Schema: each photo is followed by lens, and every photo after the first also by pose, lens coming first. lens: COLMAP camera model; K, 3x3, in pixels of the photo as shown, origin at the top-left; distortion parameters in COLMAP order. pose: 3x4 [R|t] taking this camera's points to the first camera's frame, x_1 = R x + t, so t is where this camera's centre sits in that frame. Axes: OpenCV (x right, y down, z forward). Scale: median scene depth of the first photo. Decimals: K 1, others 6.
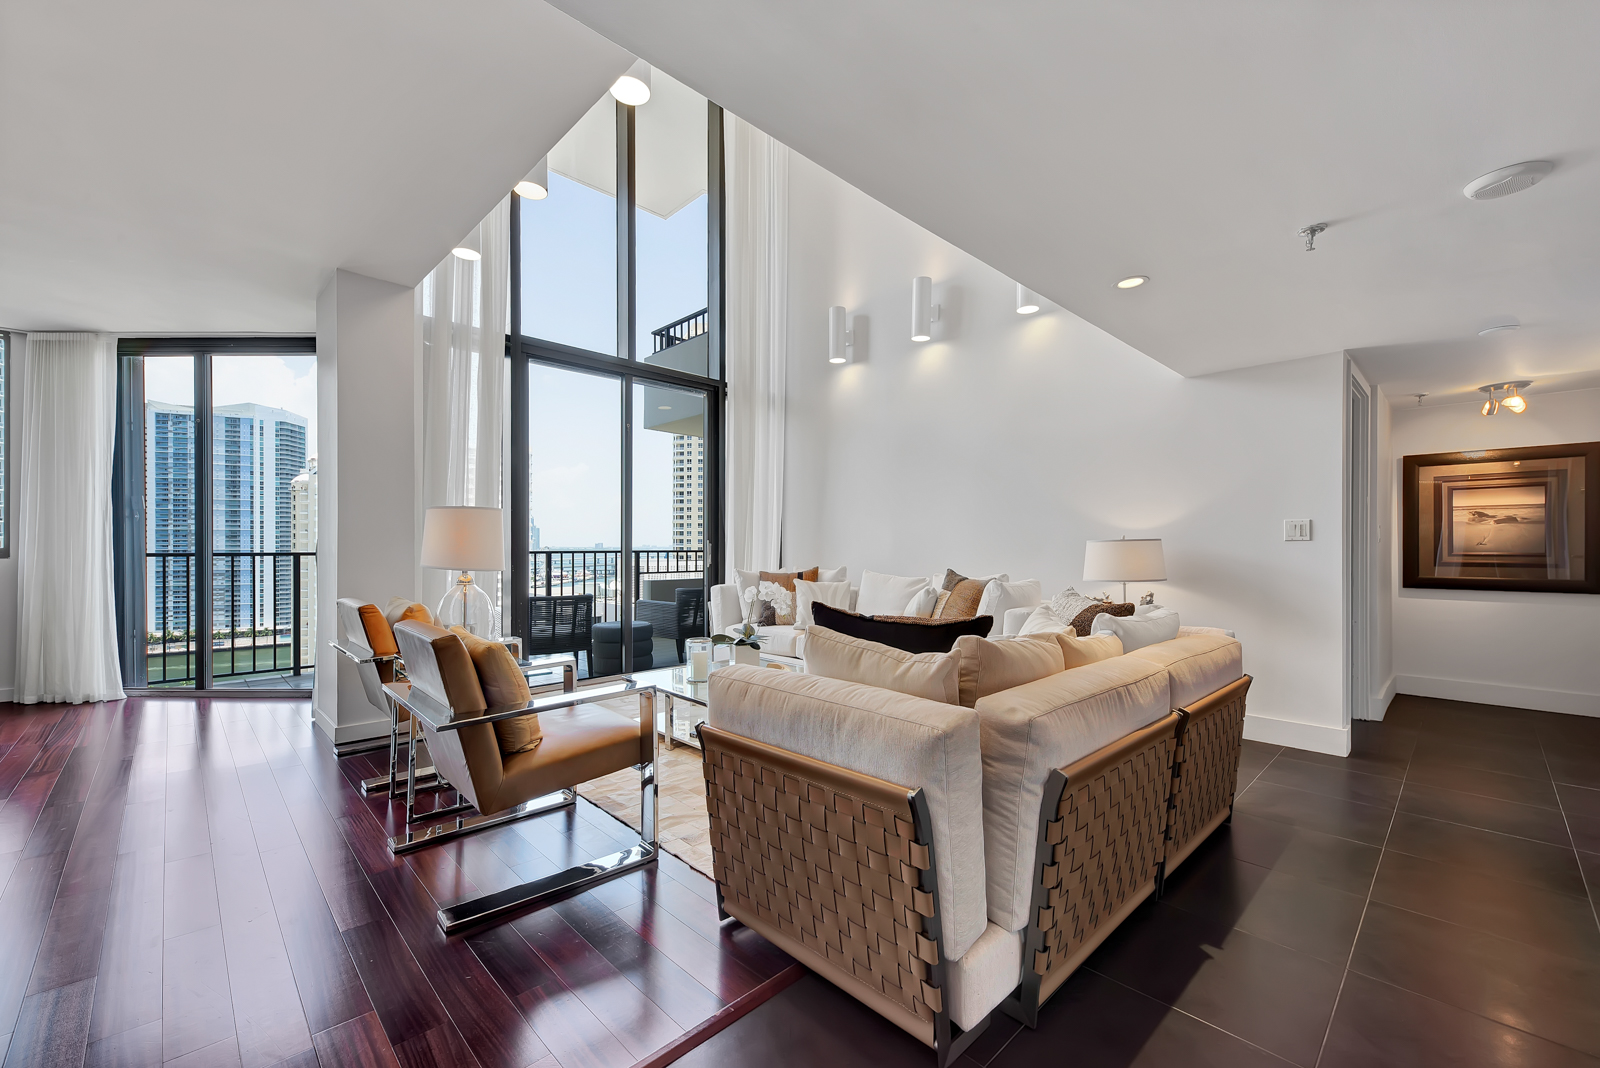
lens RADIAL K [[655.1, 0, 810.6], [0, 655.1, 541.3], [0, 0, 1]] dist [-0.002058, -0.000398]
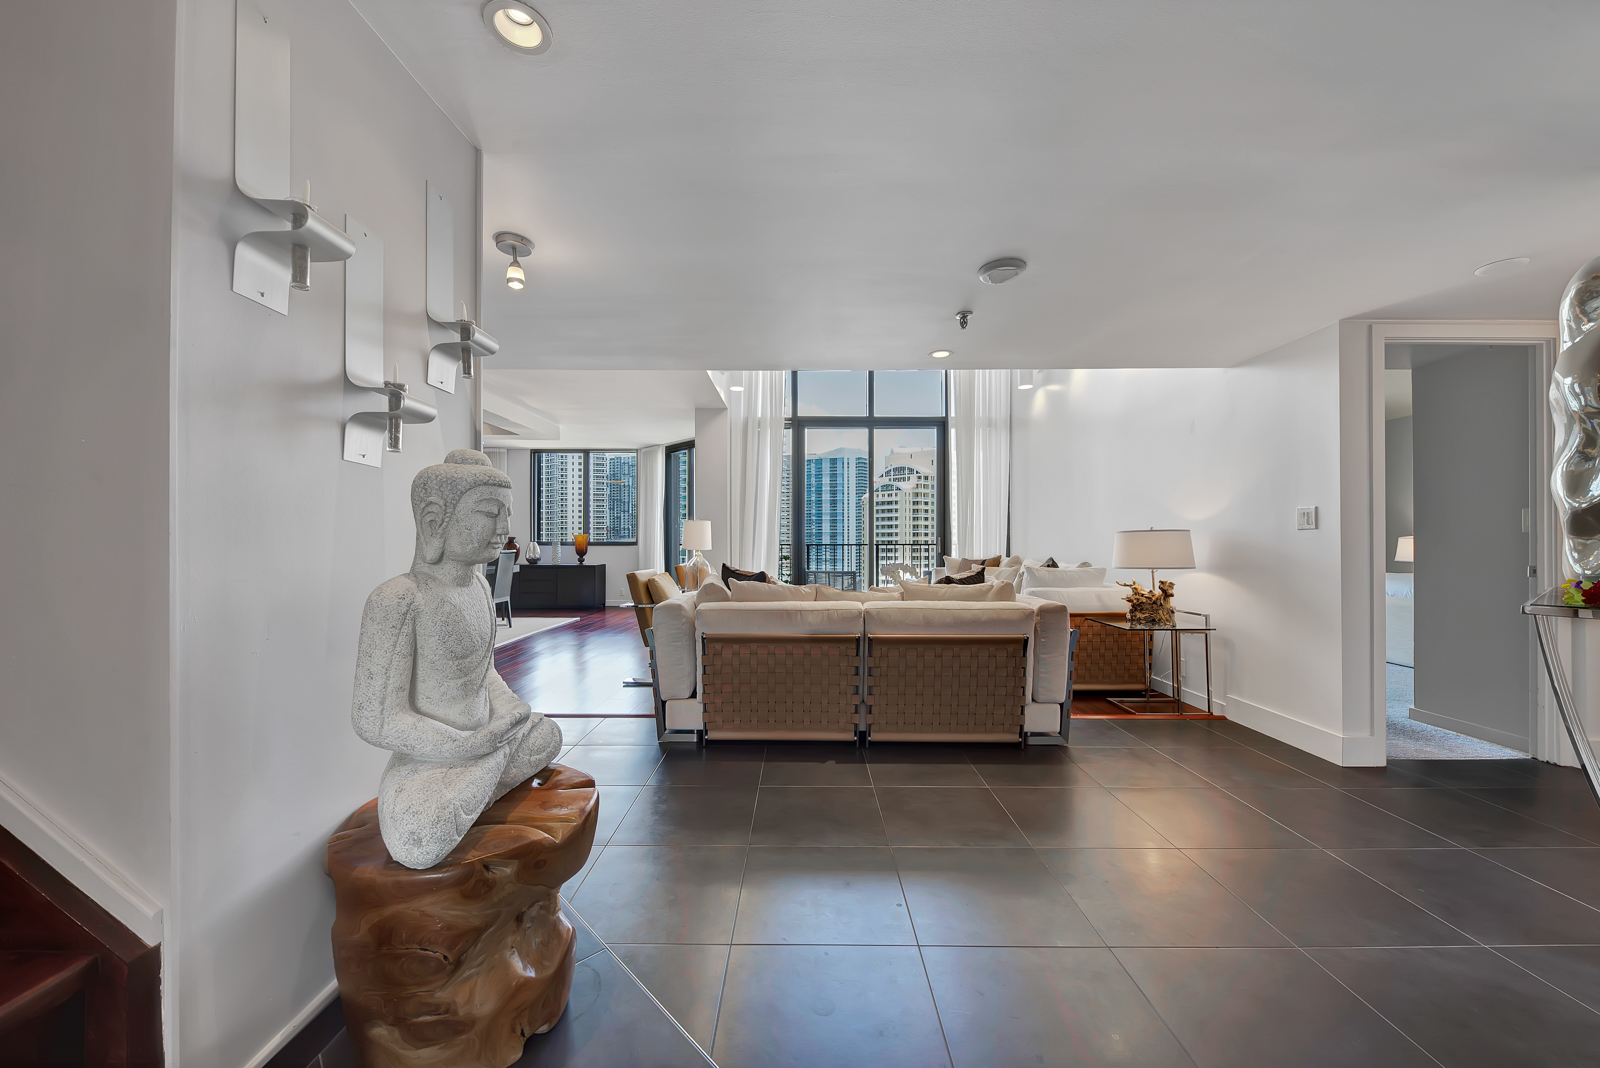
lens RADIAL K [[577.2, 0, 823.7], [0, 577.2, 538.9], [0, 0, 1]] dist [-0.012652, 0.000015]
pose [[0.730397, -0.004496, -0.683008, 0.604395], [0.004709, 0.999988, -0.001547, 0.007909], [0.683006, -0.002086, 0.730410, -0.055750]]
